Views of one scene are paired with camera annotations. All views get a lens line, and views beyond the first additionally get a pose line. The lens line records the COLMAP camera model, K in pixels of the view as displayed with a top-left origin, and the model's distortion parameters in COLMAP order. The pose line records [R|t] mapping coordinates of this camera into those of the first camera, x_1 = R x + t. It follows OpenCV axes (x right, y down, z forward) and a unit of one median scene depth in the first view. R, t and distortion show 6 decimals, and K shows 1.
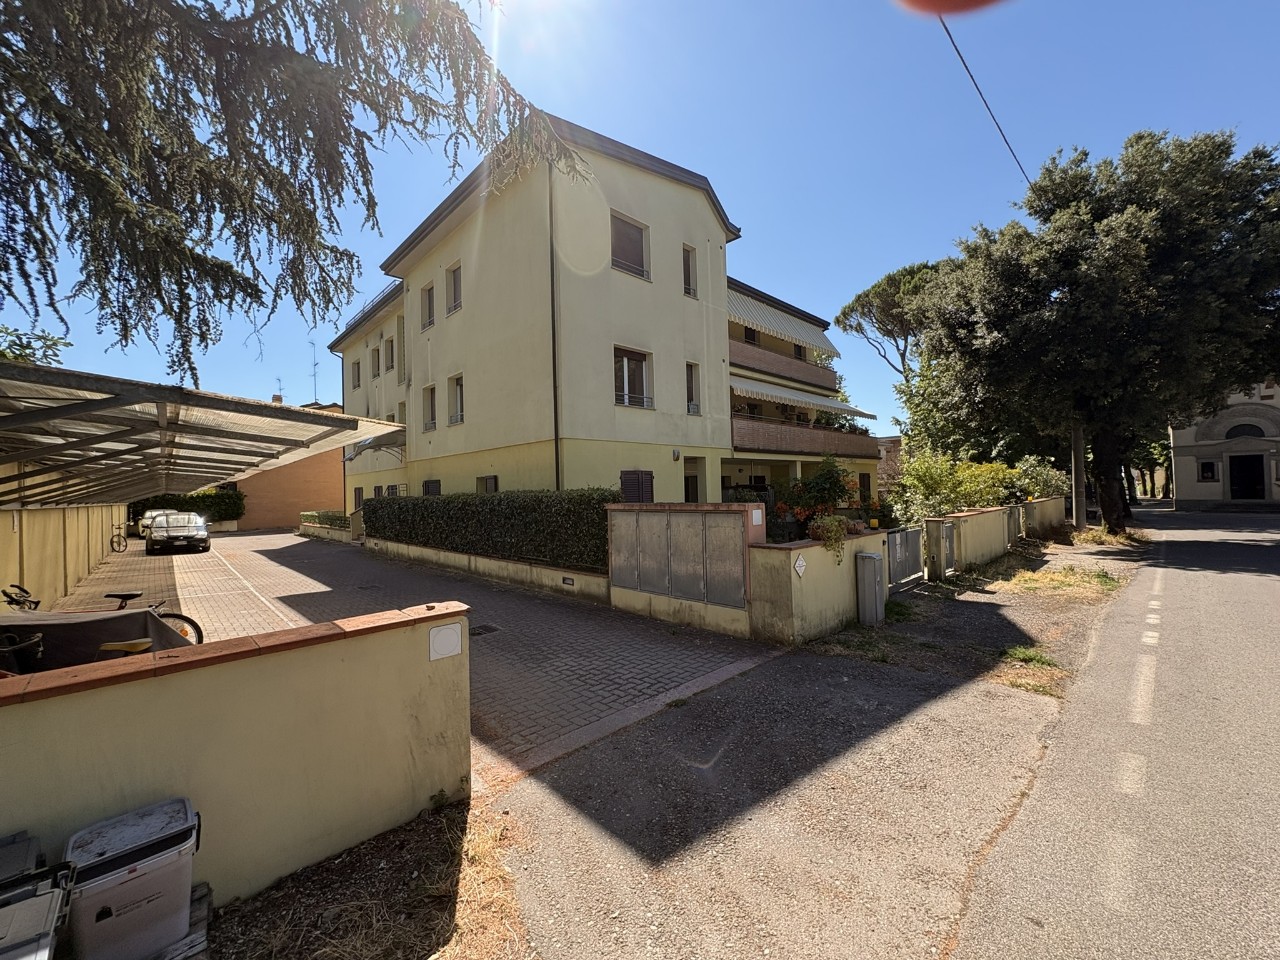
lens RADIAL K [[511.3, 0, 640.0], [0, 511.3, 480.0], [0, 0, 1]] dist [-0.000548, 0.000418]
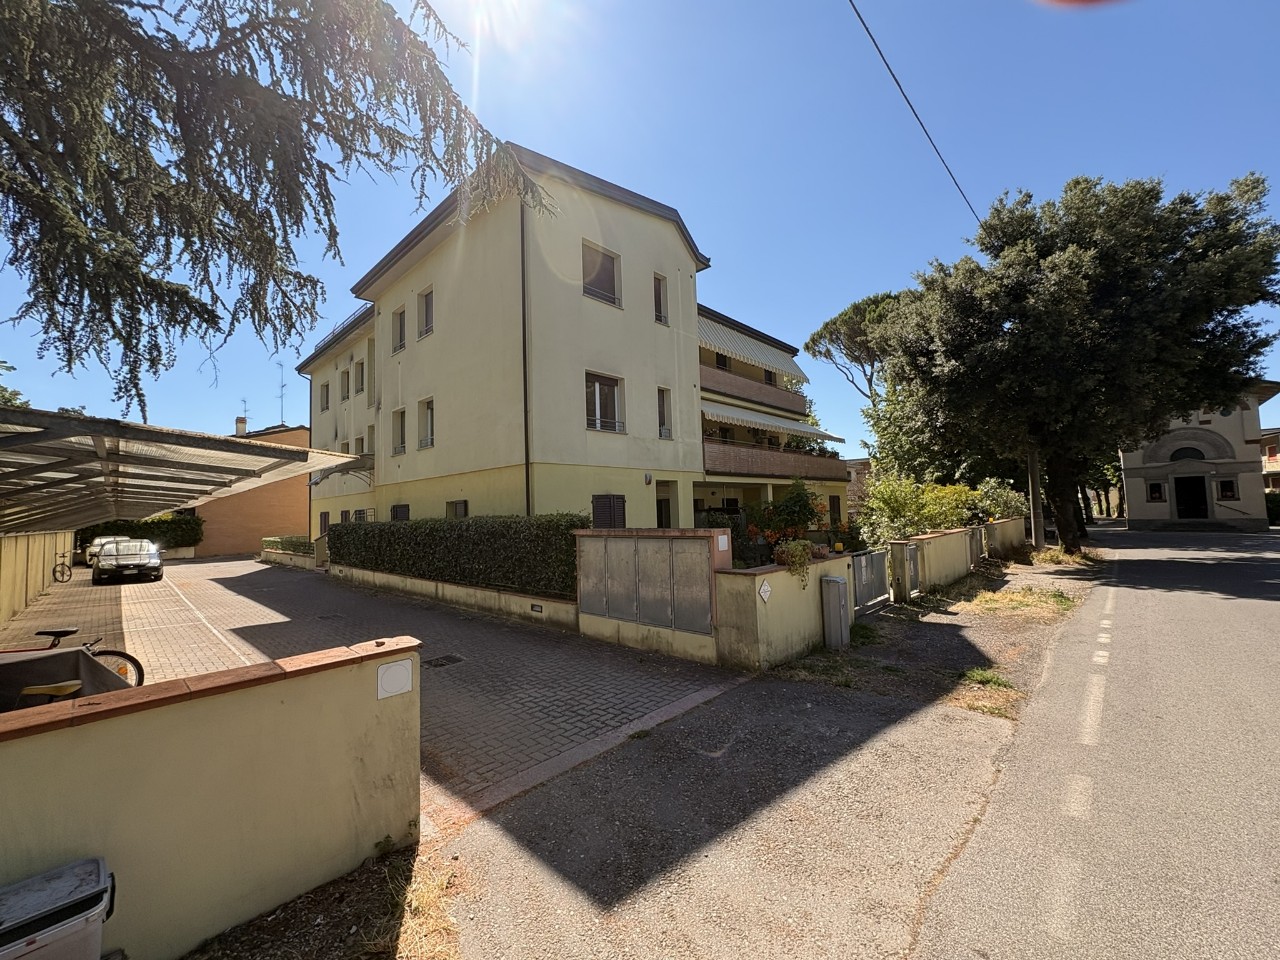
lens RADIAL K [[511.3, 0, 640.0], [0, 511.3, 480.0], [0, 0, 1]] dist [-0.000548, 0.000418]
pose [[0.998937, -0.002429, 0.046038, 0.012530], [0.004405, 0.999071, -0.042877, -0.005462], [-0.045892, 0.043034, 0.998019, -0.002655]]
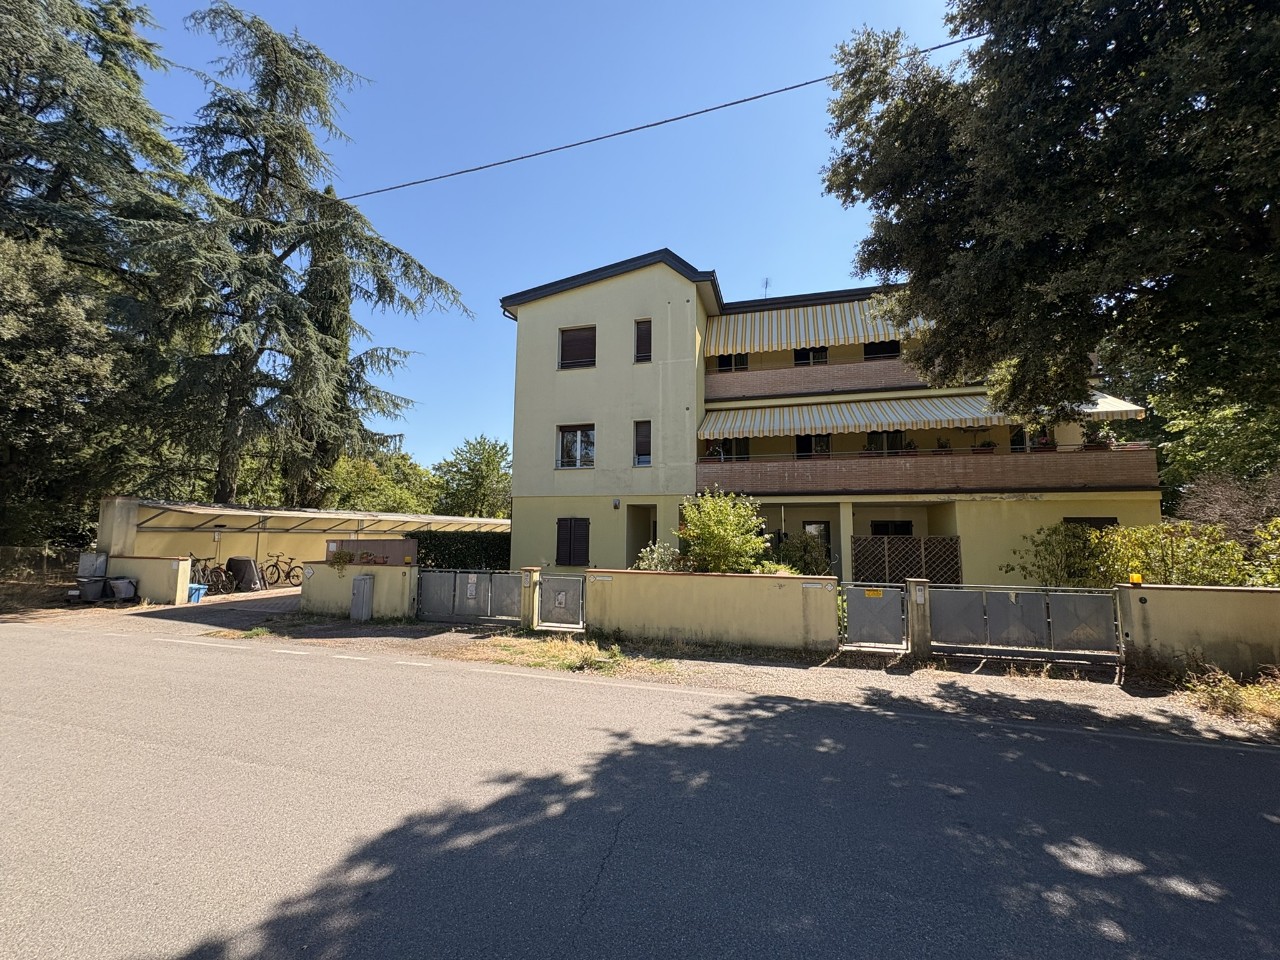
lens RADIAL K [[511.3, 0, 640.0], [0, 511.3, 480.0], [0, 0, 1]] dist [-0.000548, 0.000418]
pose [[0.509562, -0.057572, -0.858506, 1.618759], [-0.003891, 0.997595, -0.069208, -0.033008], [0.860425, 0.038606, 0.508112, 0.662243]]
